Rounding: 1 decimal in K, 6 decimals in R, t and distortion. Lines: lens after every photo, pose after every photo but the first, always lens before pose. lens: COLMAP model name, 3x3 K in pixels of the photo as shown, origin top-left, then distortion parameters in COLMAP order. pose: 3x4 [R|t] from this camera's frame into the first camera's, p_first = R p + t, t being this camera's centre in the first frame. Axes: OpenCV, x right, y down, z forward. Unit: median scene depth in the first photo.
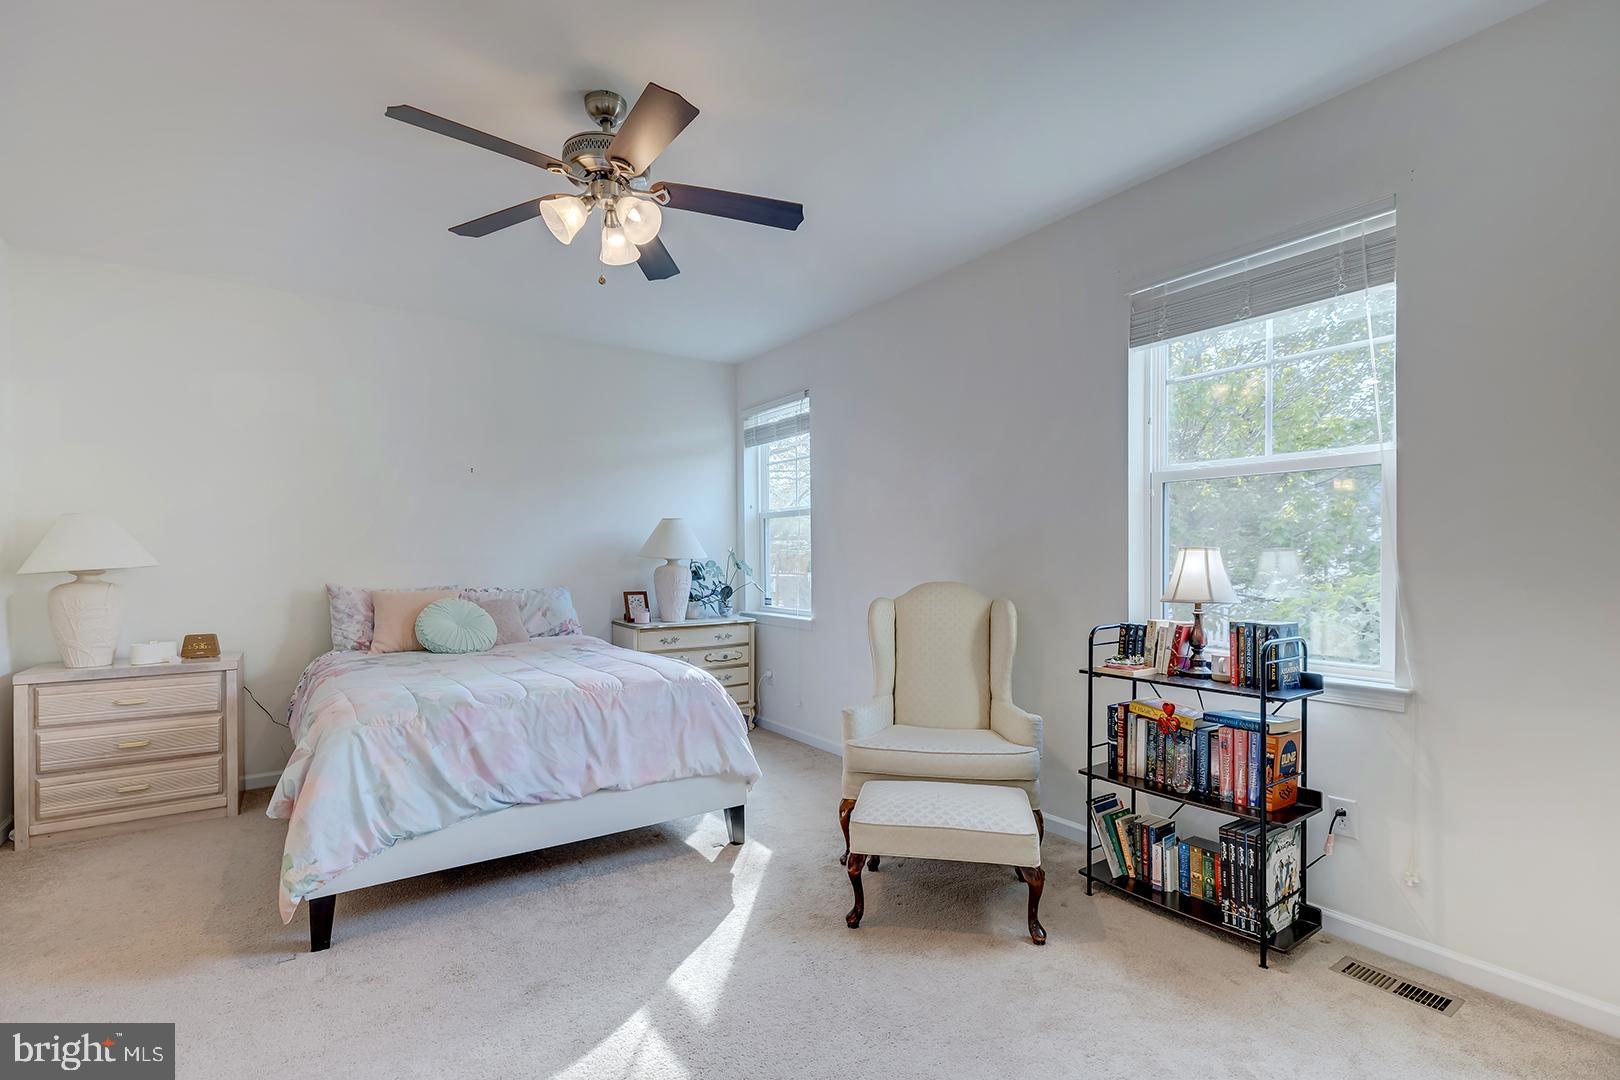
lens RADIAL K [[744.6, 0, 812.0], [0, 744.6, 568.0], [0, 0, 1]] dist [0.000351, -0.000009]
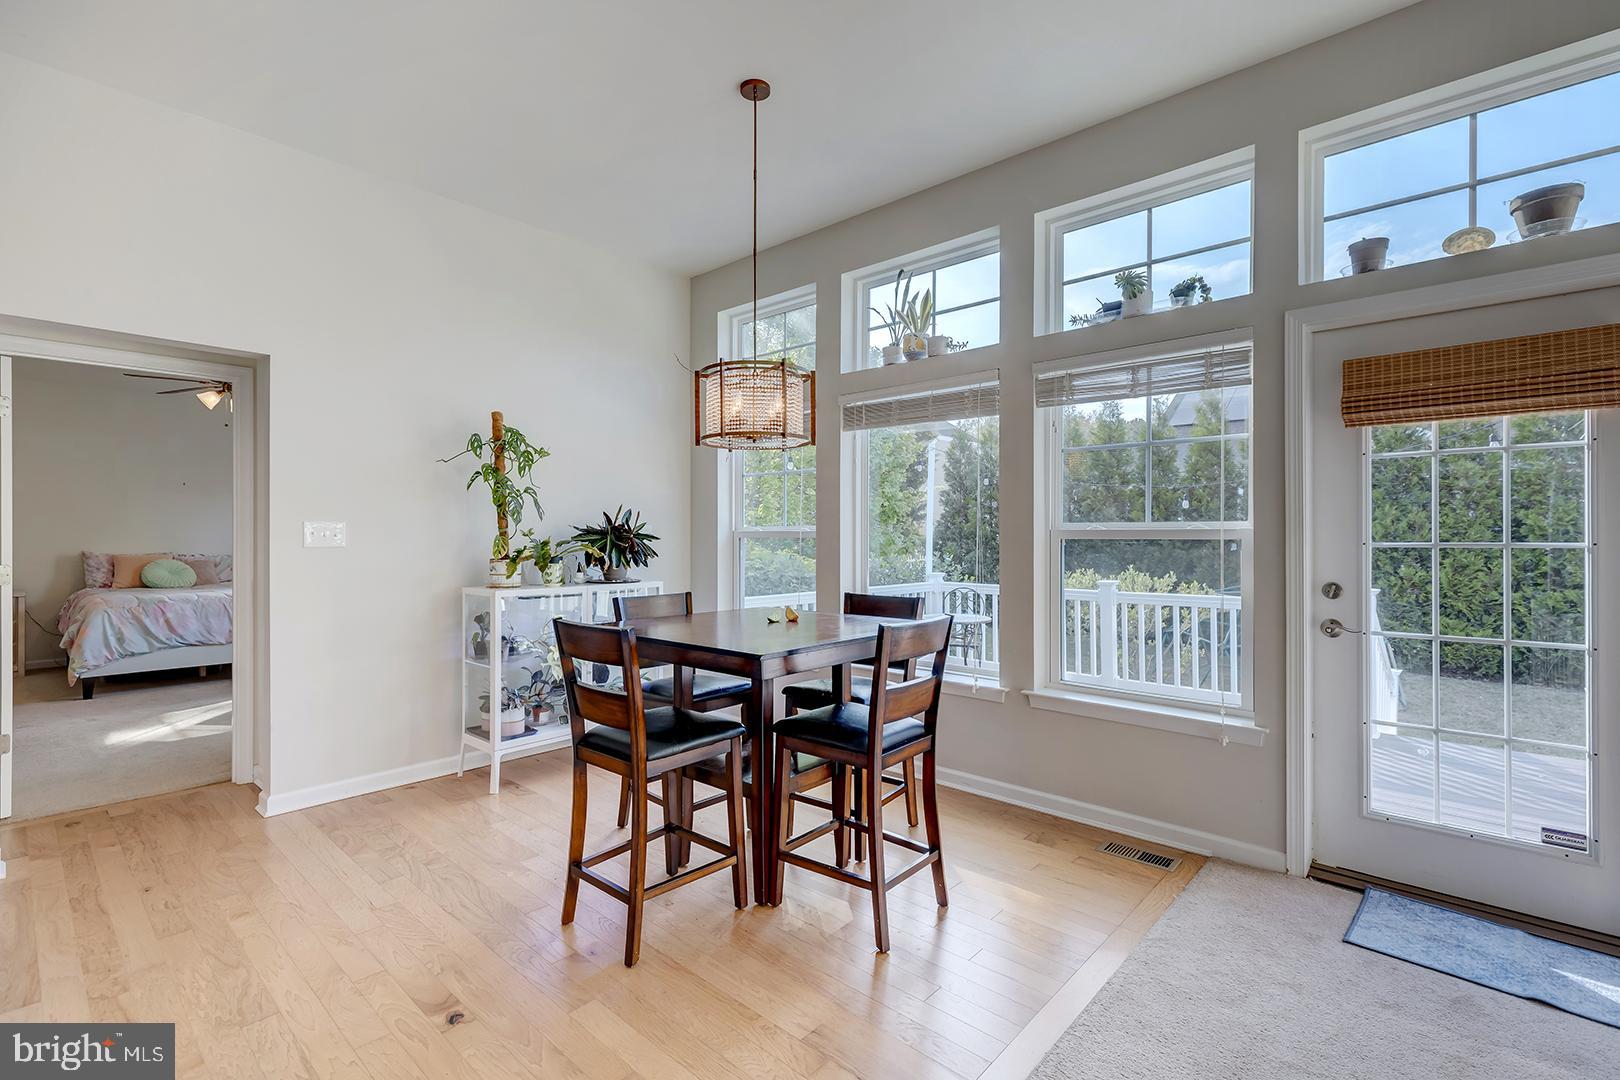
lens RADIAL K [[733.3, 0, 812.0], [0, 733.3, 544.4], [0, 0, 1]] dist [0.003606, 0.000174]
pose [[0.973487, 0.003693, 0.228713, 0.898164], [-0.002437, 0.999980, -0.005771, 0.017352], [-0.228730, 0.005061, 0.973477, -1.551876]]
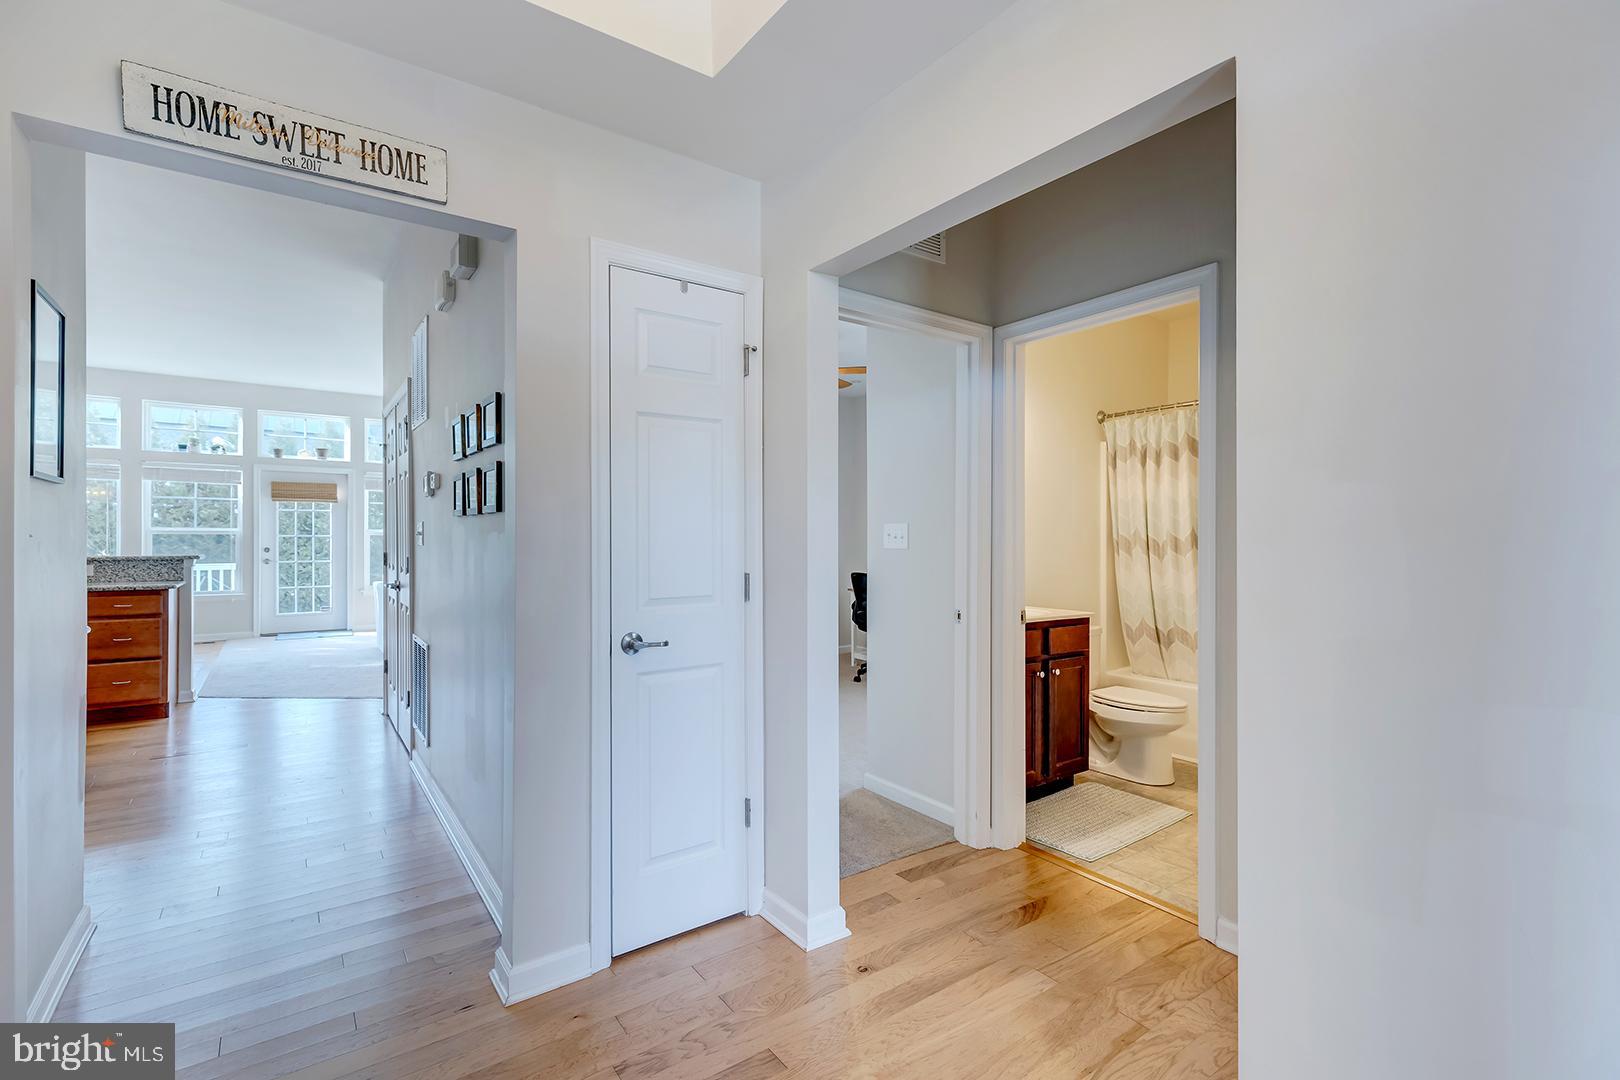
lens RADIAL K [[732.7, 0, 809.3], [0, 732.7, 528.7], [0, 0, 1]] dist [0.002725, 0.000312]
pose [[-0.022094, 0.014905, 0.999645, -1.422026], [0.012582, 0.999814, -0.014630, 0.054870], [-0.999677, 0.012255, -0.022277, -3.030387]]
